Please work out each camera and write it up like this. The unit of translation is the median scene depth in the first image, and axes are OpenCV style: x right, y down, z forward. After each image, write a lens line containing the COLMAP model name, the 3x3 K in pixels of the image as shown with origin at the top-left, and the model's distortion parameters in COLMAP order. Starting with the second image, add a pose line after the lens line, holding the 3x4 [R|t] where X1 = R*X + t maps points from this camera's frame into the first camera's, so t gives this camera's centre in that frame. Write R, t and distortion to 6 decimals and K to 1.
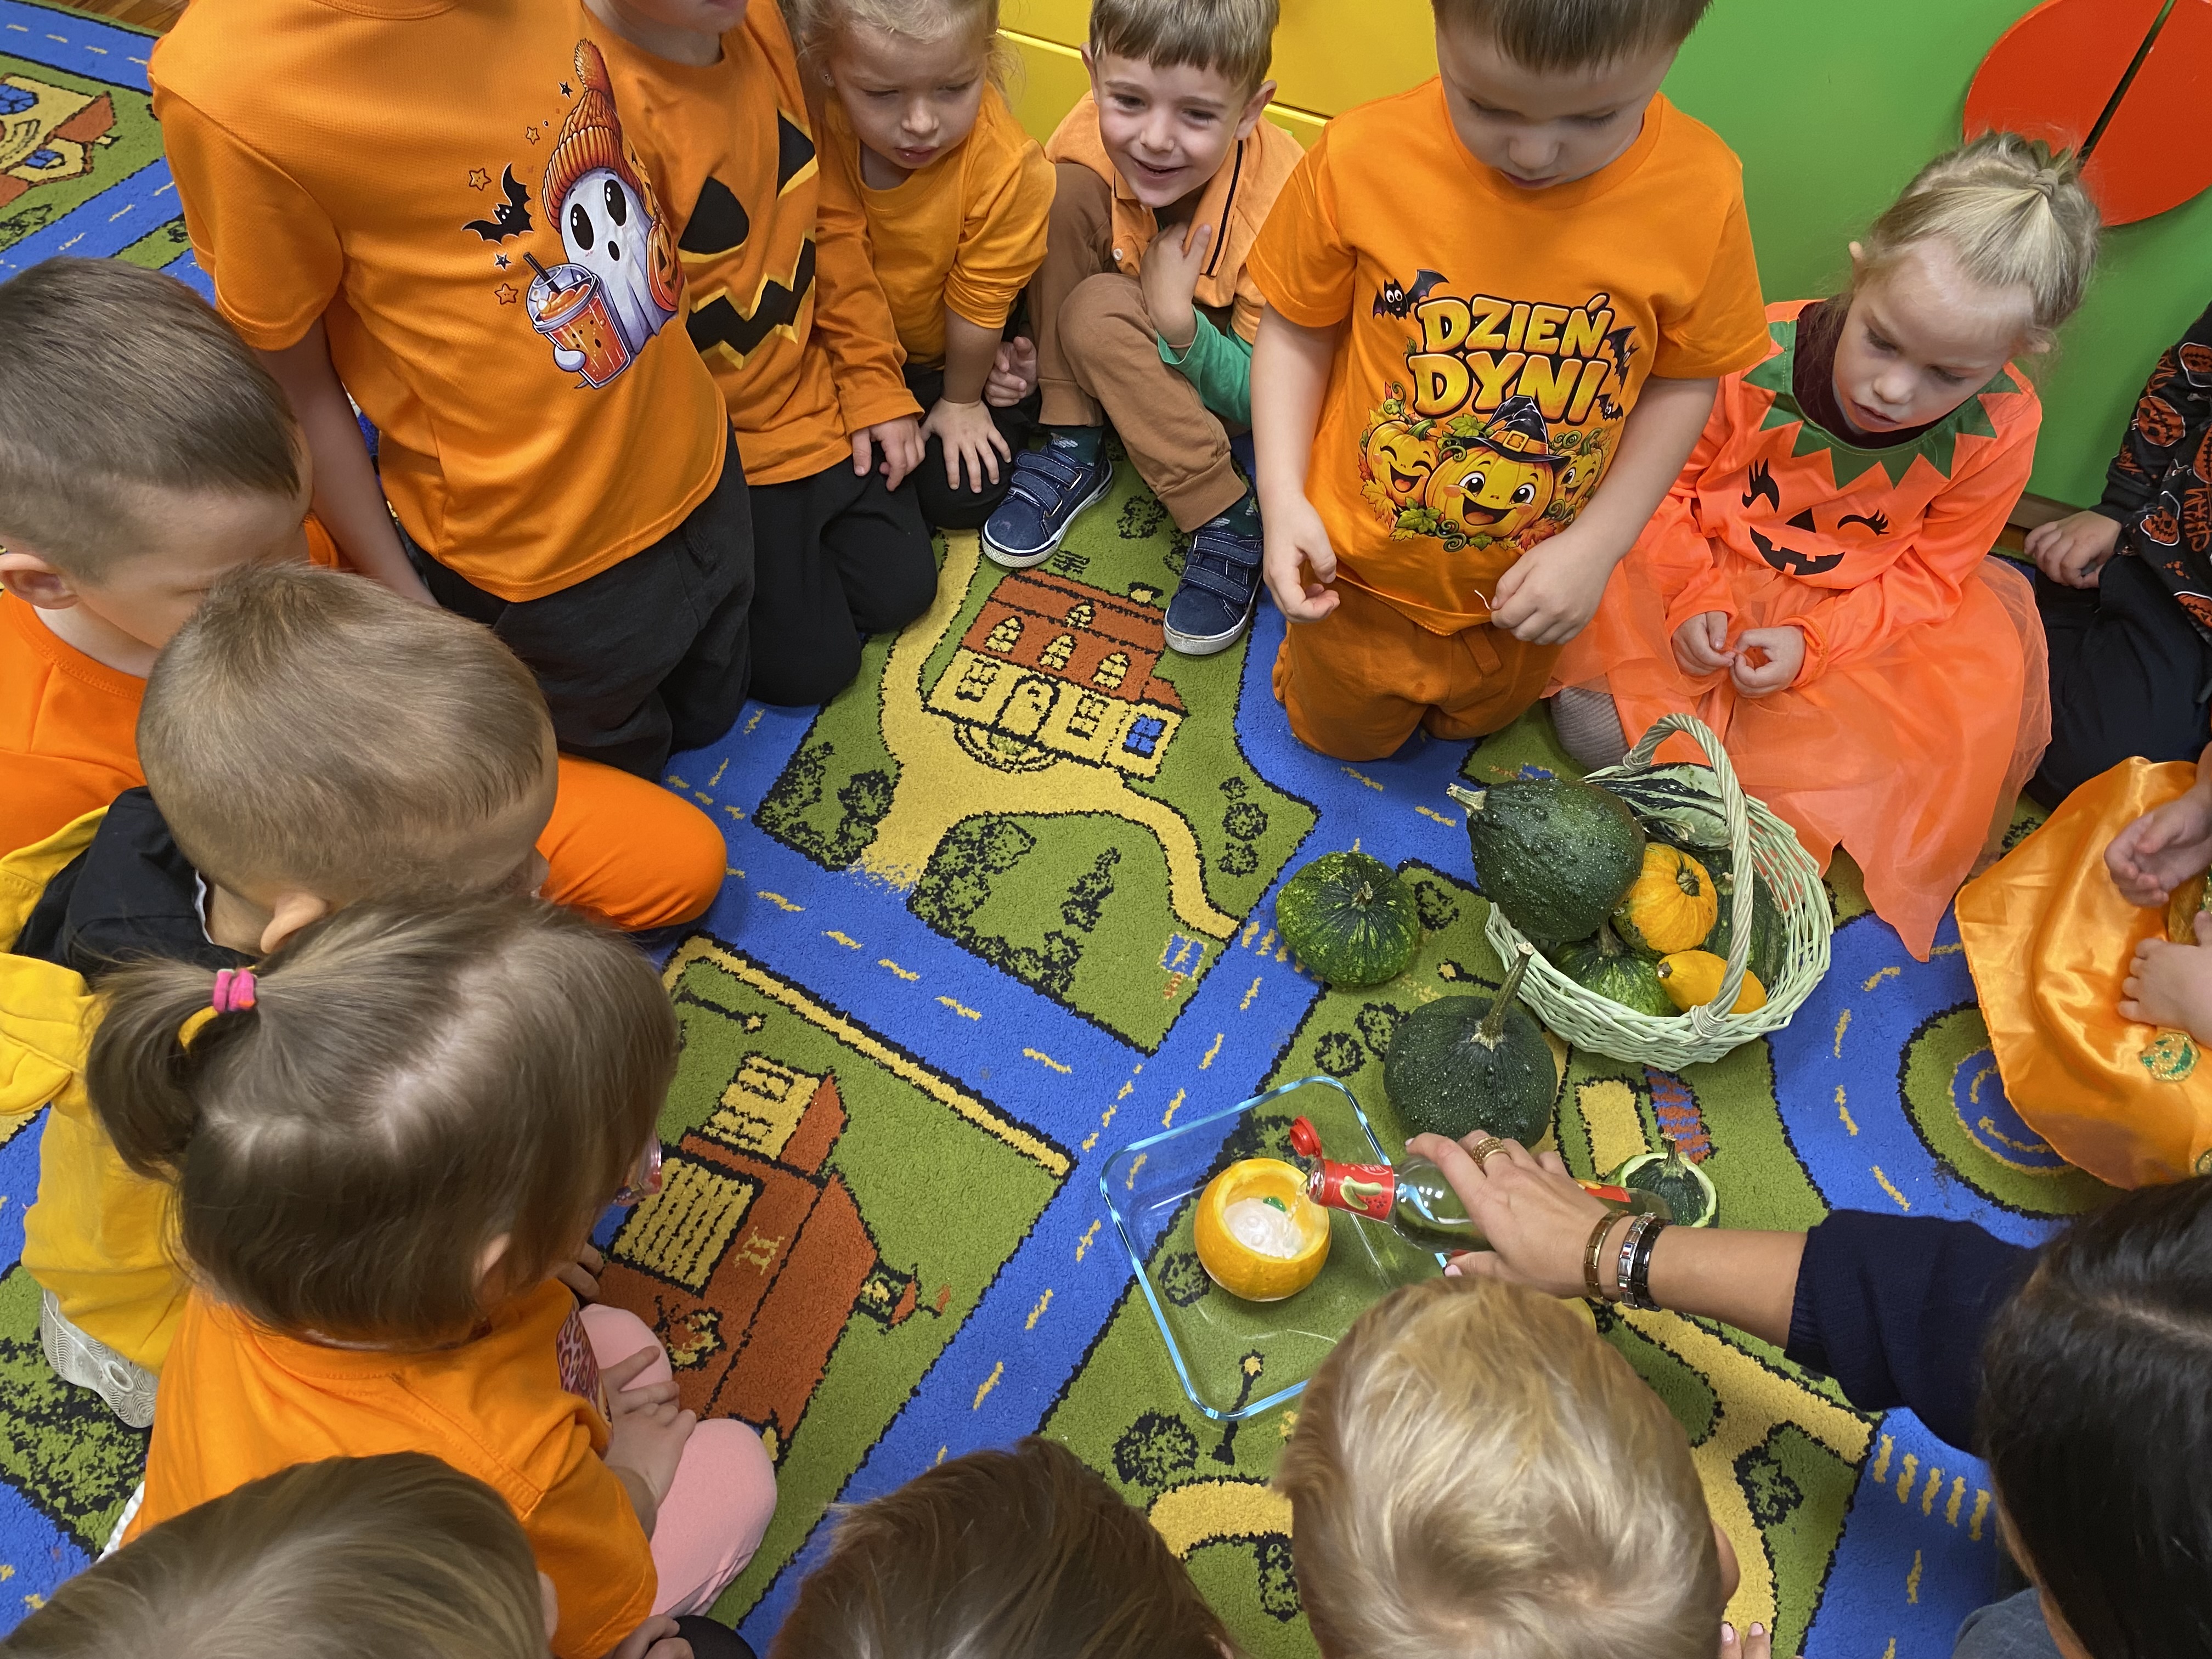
lens RADIAL K [[1589.6, 0, 1119.5], [0, 1589.6, 849.2], [0, 0, 1]] dist [0.009646, 0.003613]
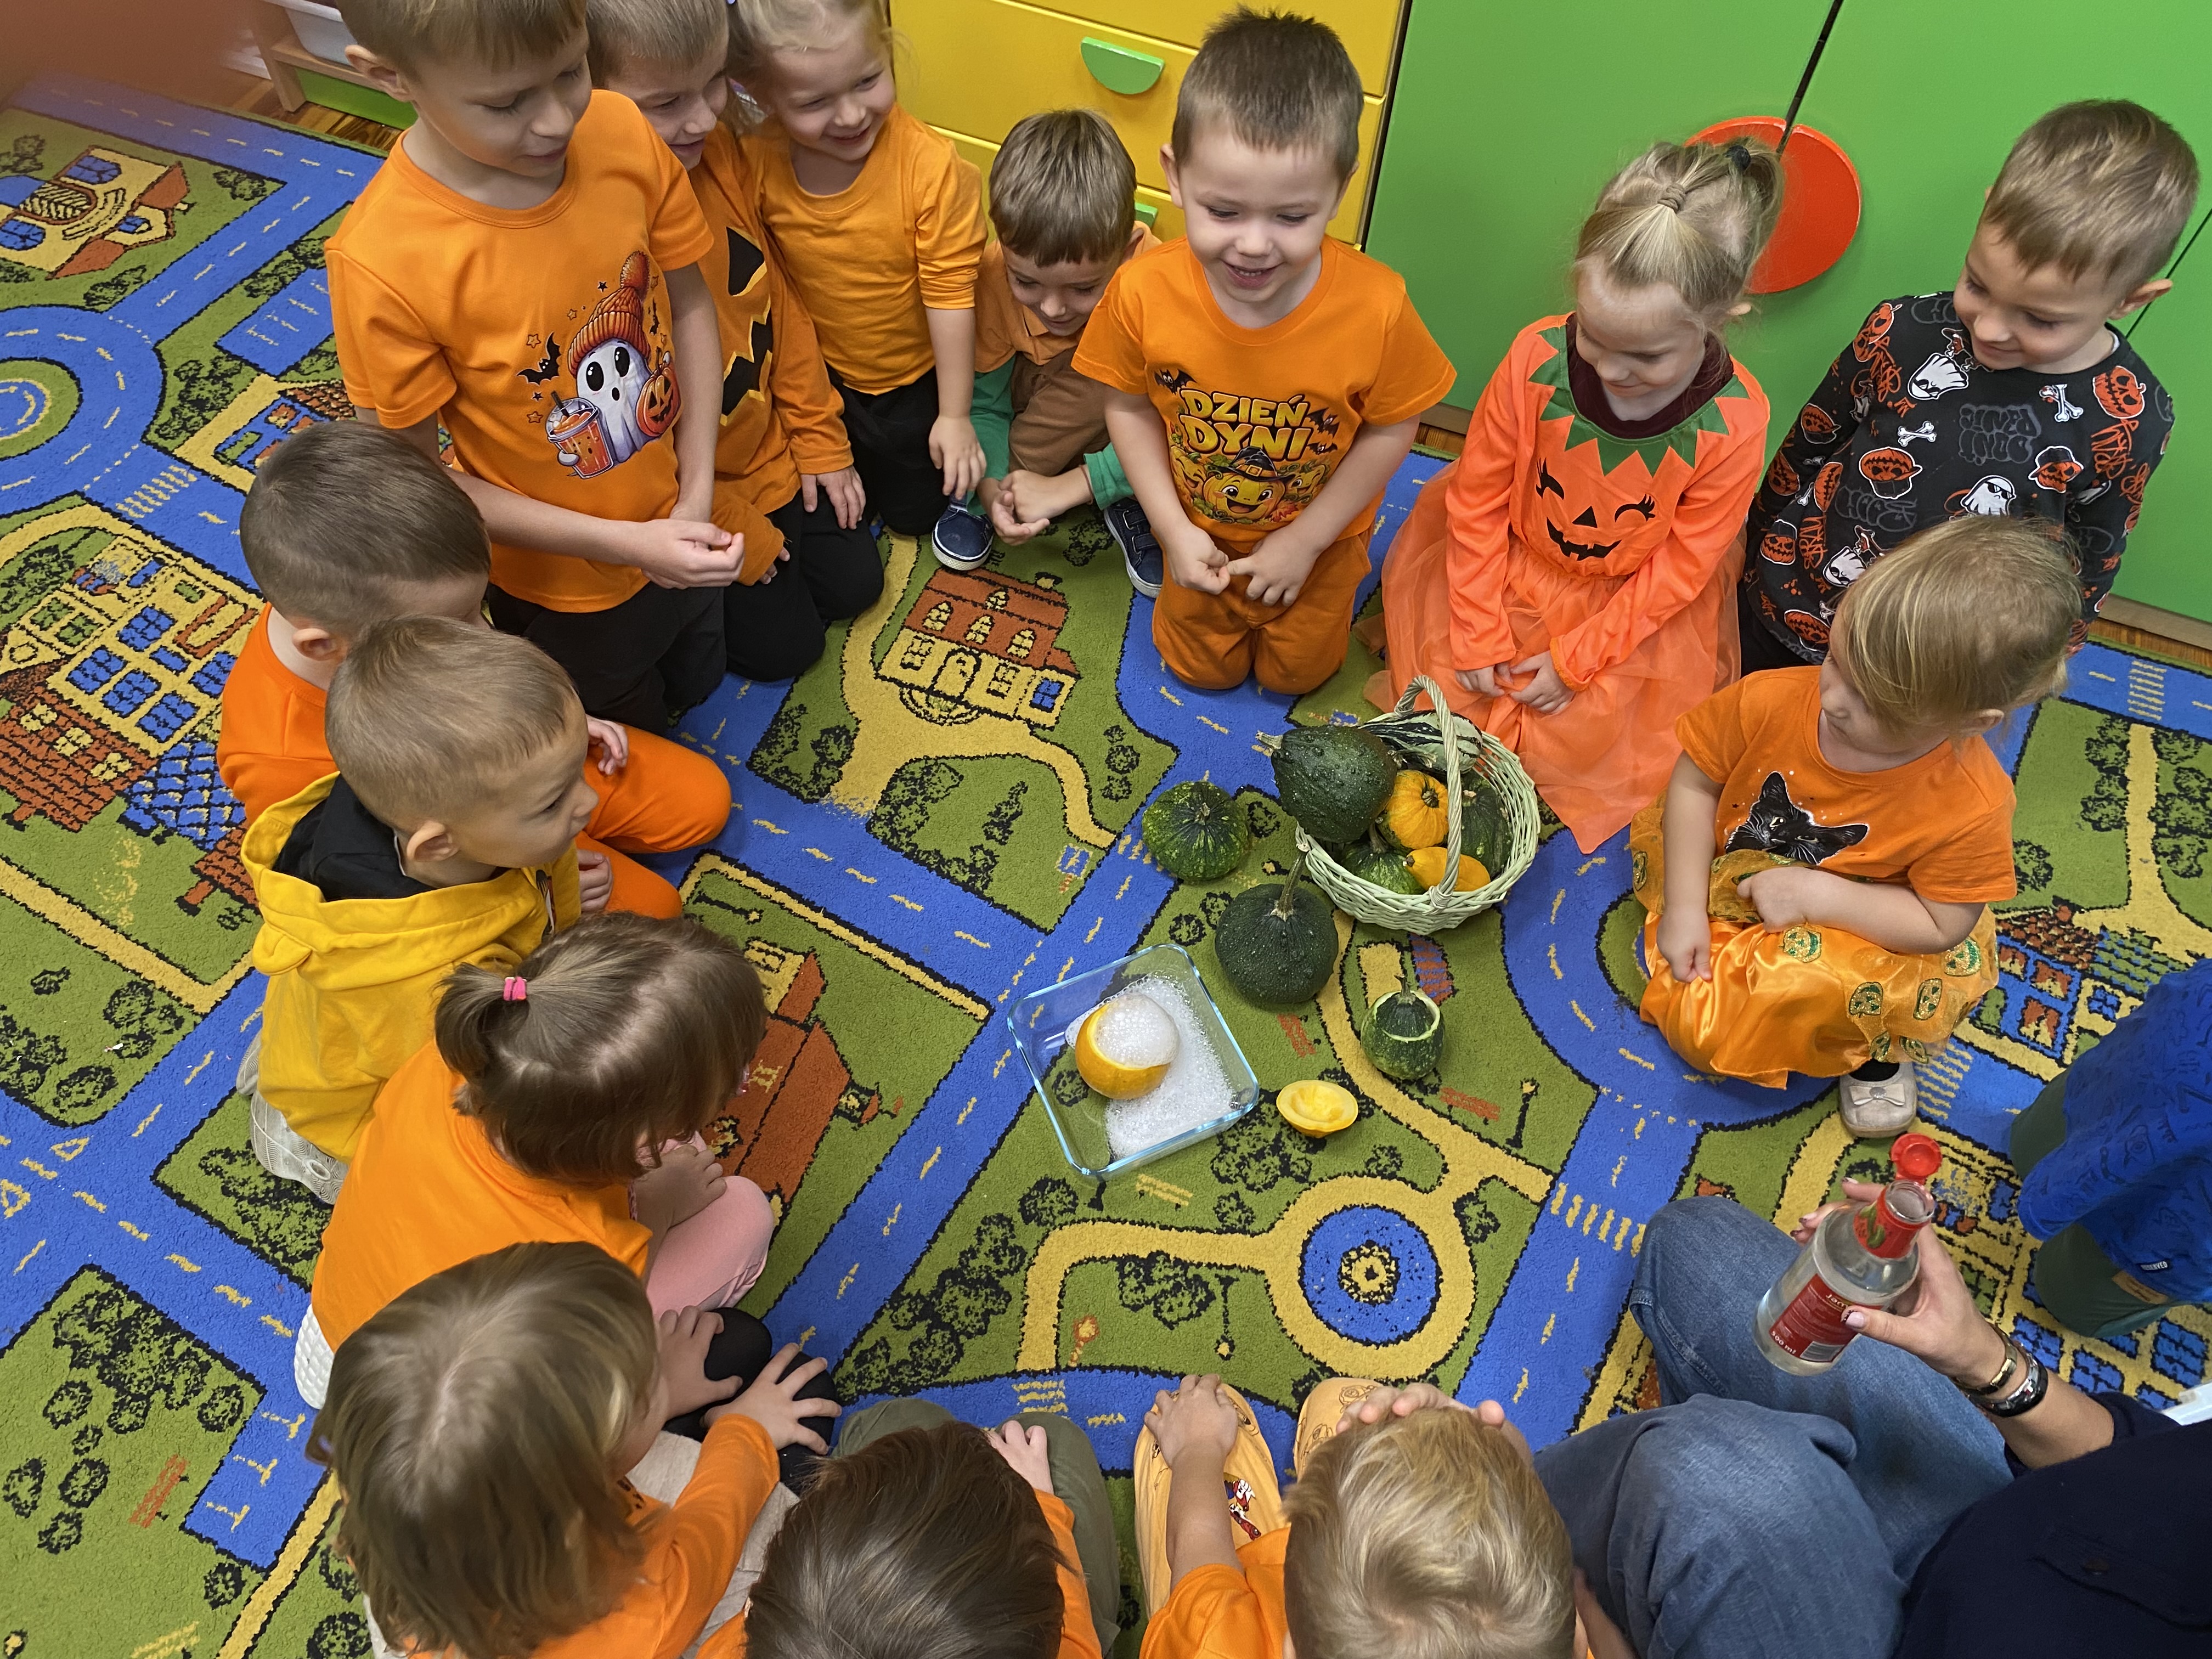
lens RADIAL K [[1666.7, 0, 1133.3], [0, 1666.7, 819.3], [0, 0, 1]] dist [0.037872, -0.049225]
pose [[0.999589, -0.020604, 0.019951, 0.064697], [0.020102, 0.999483, 0.025076, -0.002235], [-0.020457, -0.024665, 0.999486, -0.415771]]
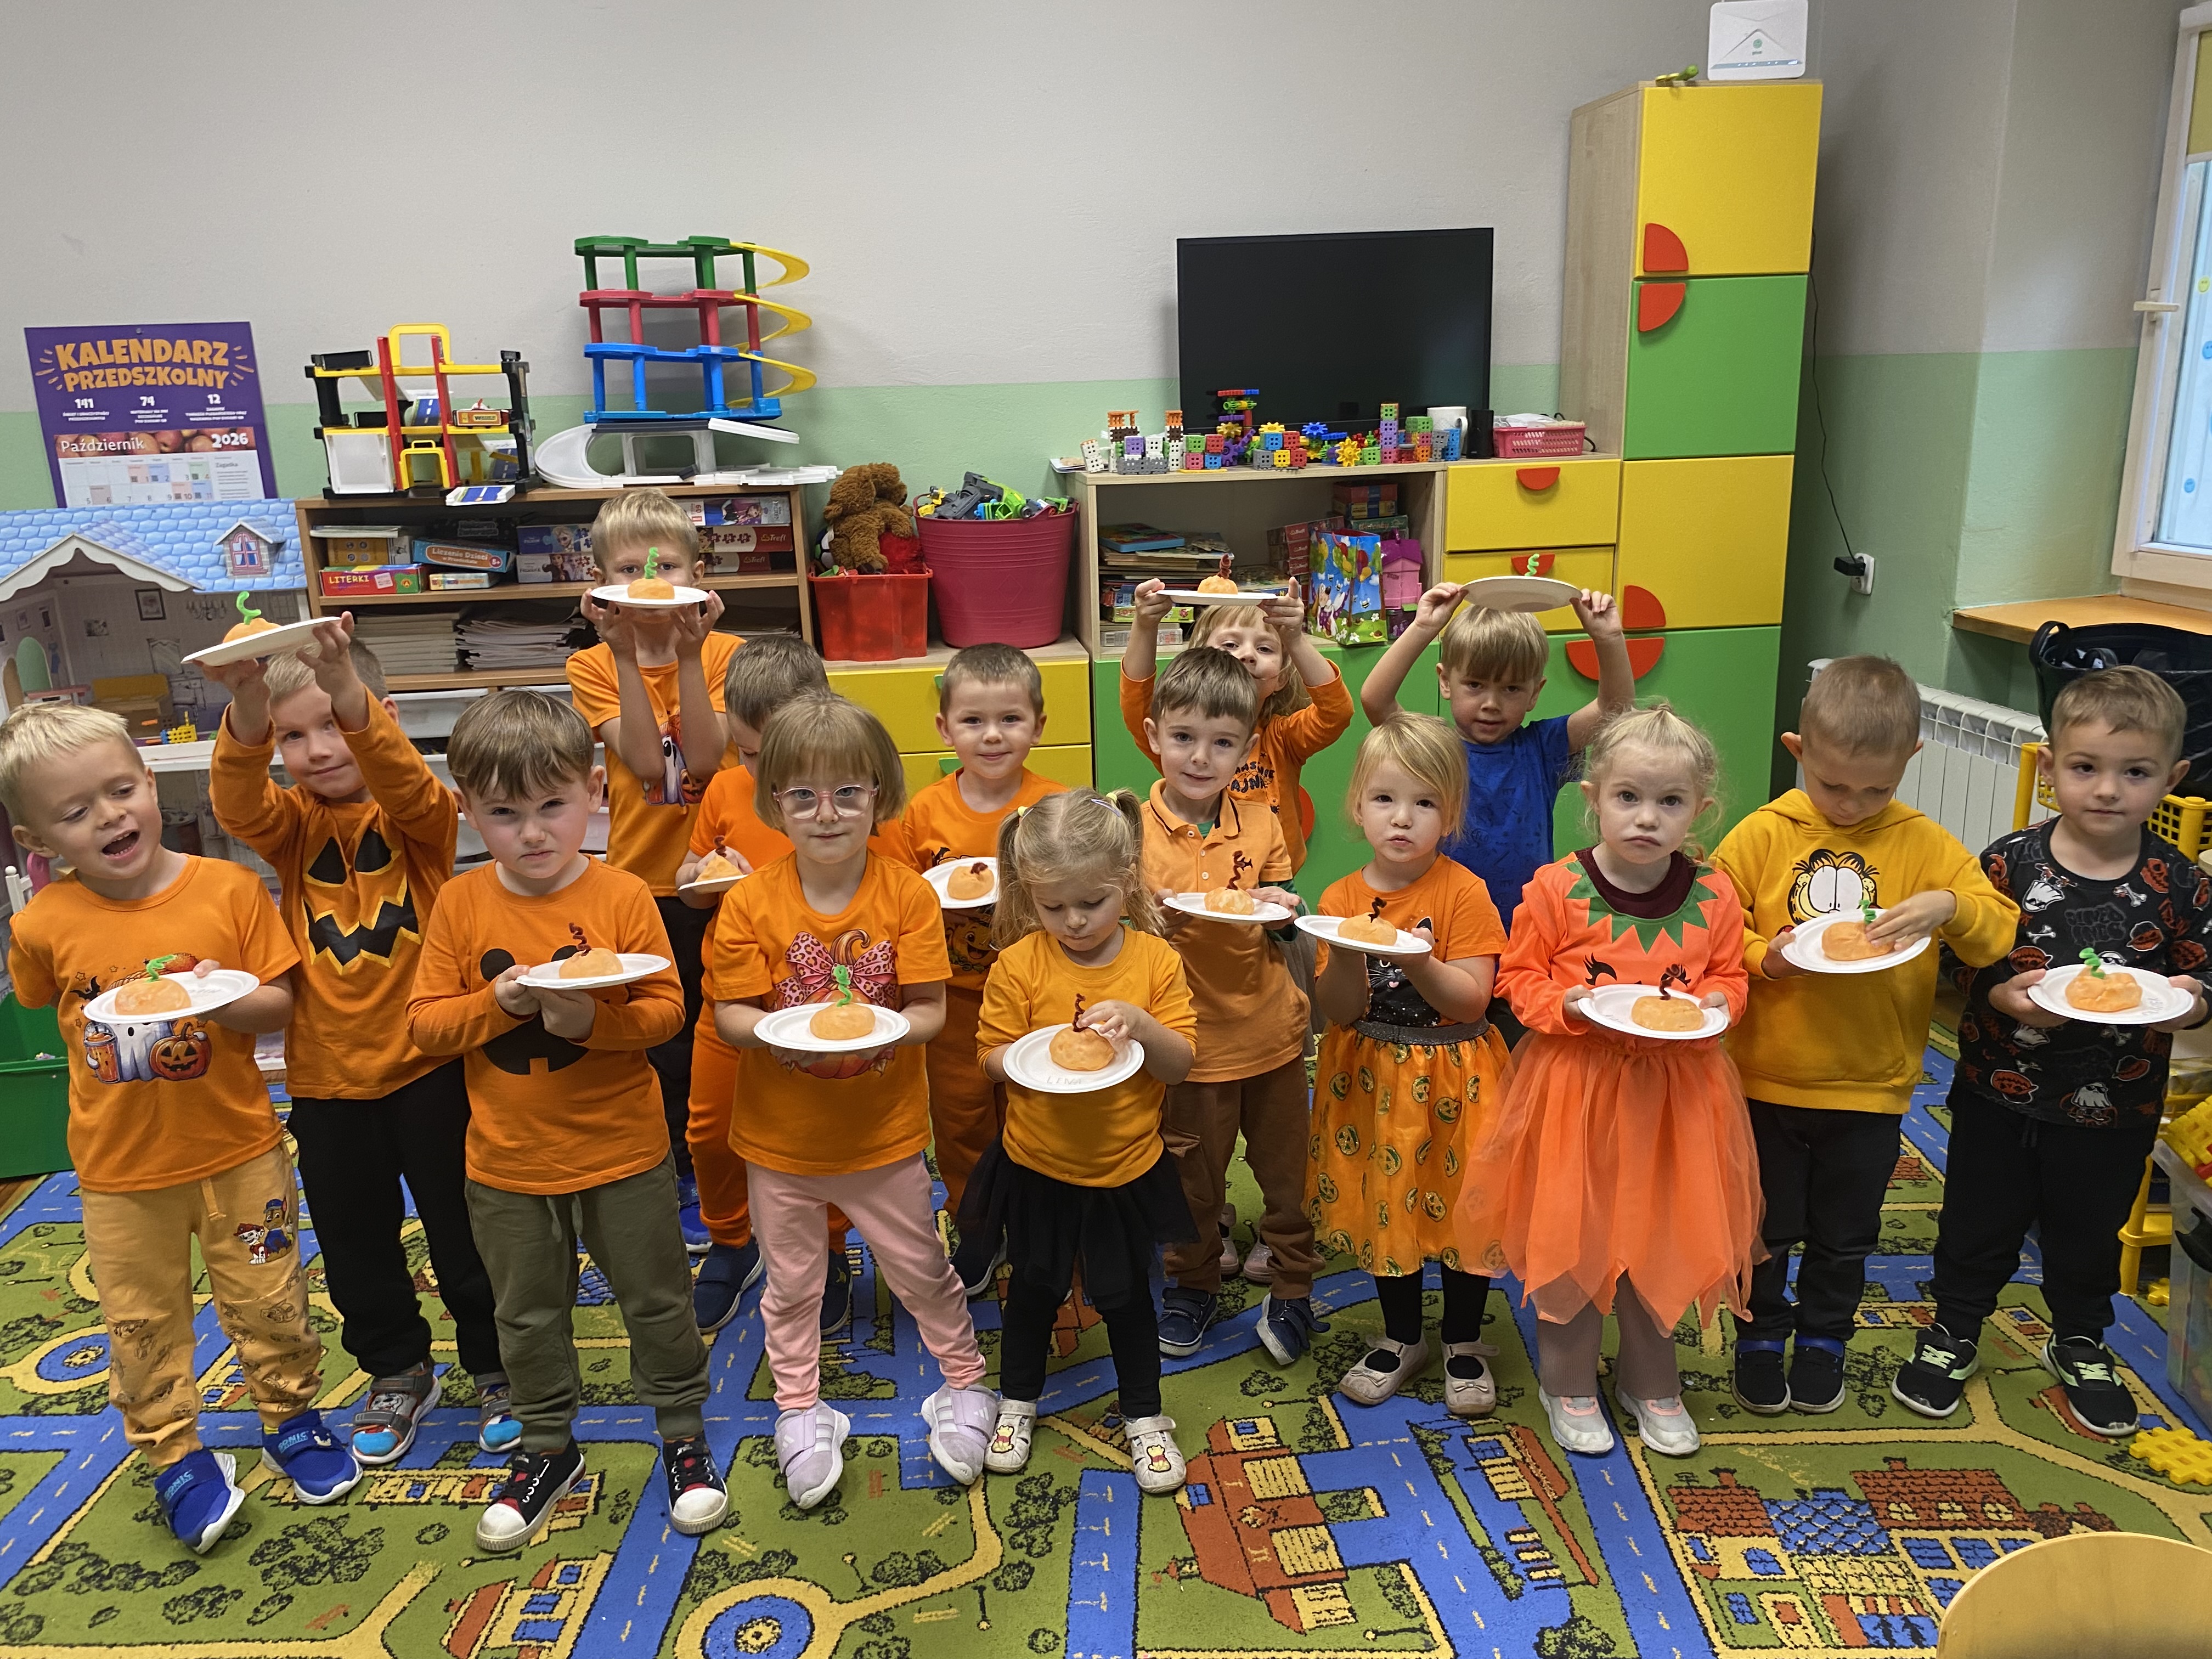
lens RADIAL K [[1666.7, 0, 1119.7], [0, 1666.7, 812.5], [0, 0, 1]] dist [0.037872, -0.049225]
pose [[0.856914, -0.187962, 0.479968, -1.086310], [0.454329, 0.715252, -0.531036, 1.028043], [-0.243484, 0.673116, 0.698306, -1.081715]]
